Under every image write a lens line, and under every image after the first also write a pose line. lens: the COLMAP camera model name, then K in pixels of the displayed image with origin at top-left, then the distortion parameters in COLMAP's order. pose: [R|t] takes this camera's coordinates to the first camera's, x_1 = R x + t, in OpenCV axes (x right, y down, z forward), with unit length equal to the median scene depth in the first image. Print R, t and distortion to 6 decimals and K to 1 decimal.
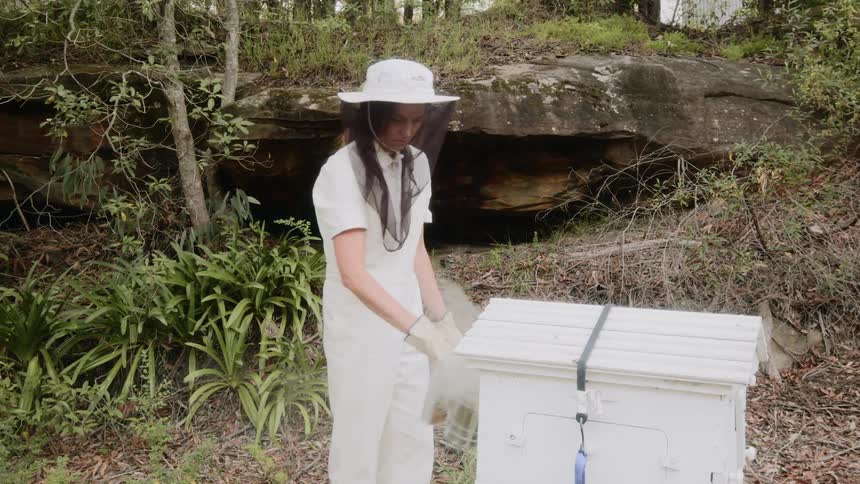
lens RADIAL K [[854.5, 0, 433.0], [0, 854.5, 255.2], [0, 0, 1]] dist [-0.003929, 0.009609]
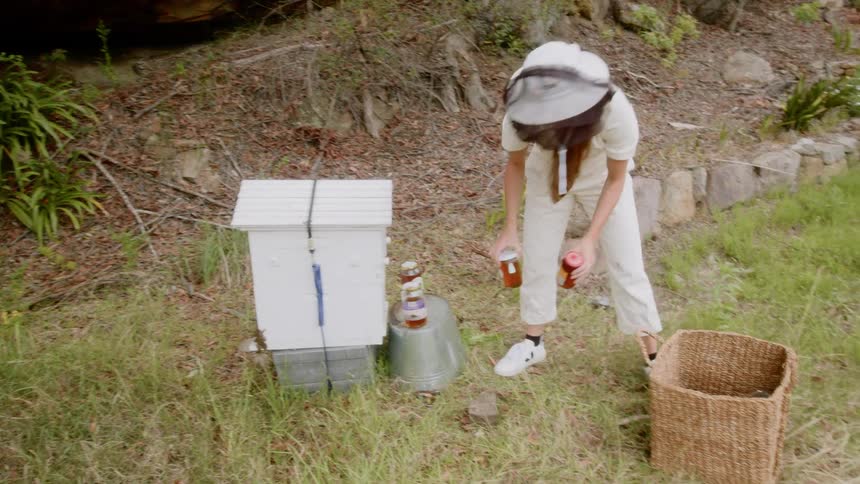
lens RADIAL K [[598.5, 0, 430.0], [0, 598.5, 242.0], [0, 0, 1]] dist [-0.034061, -0.004582]
pose [[0.879111, -0.205820, 0.429885, -0.039497], [0.035477, 0.927708, 0.371618, -0.074430], [-0.475294, -0.311443, 0.822860, -0.056541]]
